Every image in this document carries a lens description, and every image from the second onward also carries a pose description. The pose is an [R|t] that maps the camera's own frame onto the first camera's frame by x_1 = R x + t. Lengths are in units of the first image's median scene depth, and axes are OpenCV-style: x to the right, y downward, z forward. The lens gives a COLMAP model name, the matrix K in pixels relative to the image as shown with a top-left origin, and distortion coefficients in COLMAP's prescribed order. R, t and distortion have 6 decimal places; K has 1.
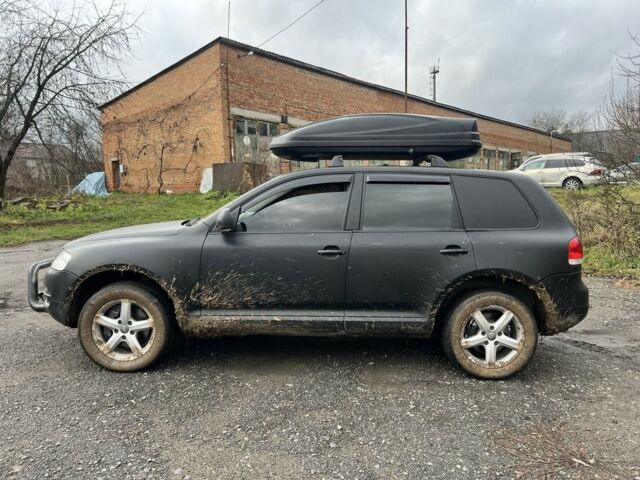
lens RADIAL K [[492.4, 0, 321.4], [0, 492.4, 237.0], [0, 0, 1]] dist [0.030748, -0.001383]
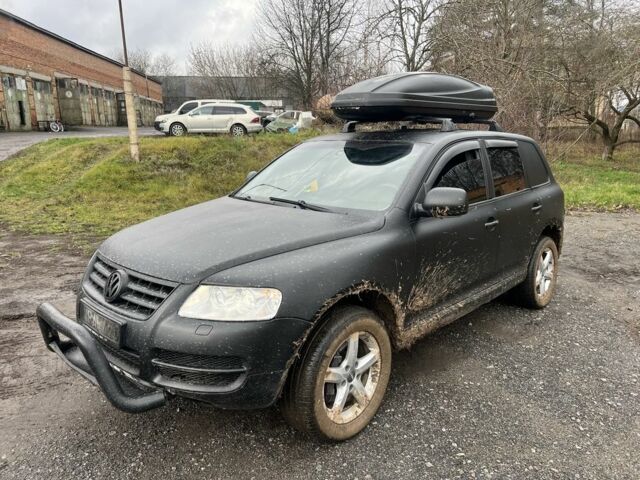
lens RADIAL K [[492.4, 0, 320.9], [0, 492.4, 239.2], [0, 0, 1]] dist [0.030748, -0.001383]
pose [[0.674303, -0.158770, 0.721185, -0.892372], [0.069785, 0.985943, 0.151809, -0.107867], [-0.735150, -0.052037, 0.675904, 0.579428]]
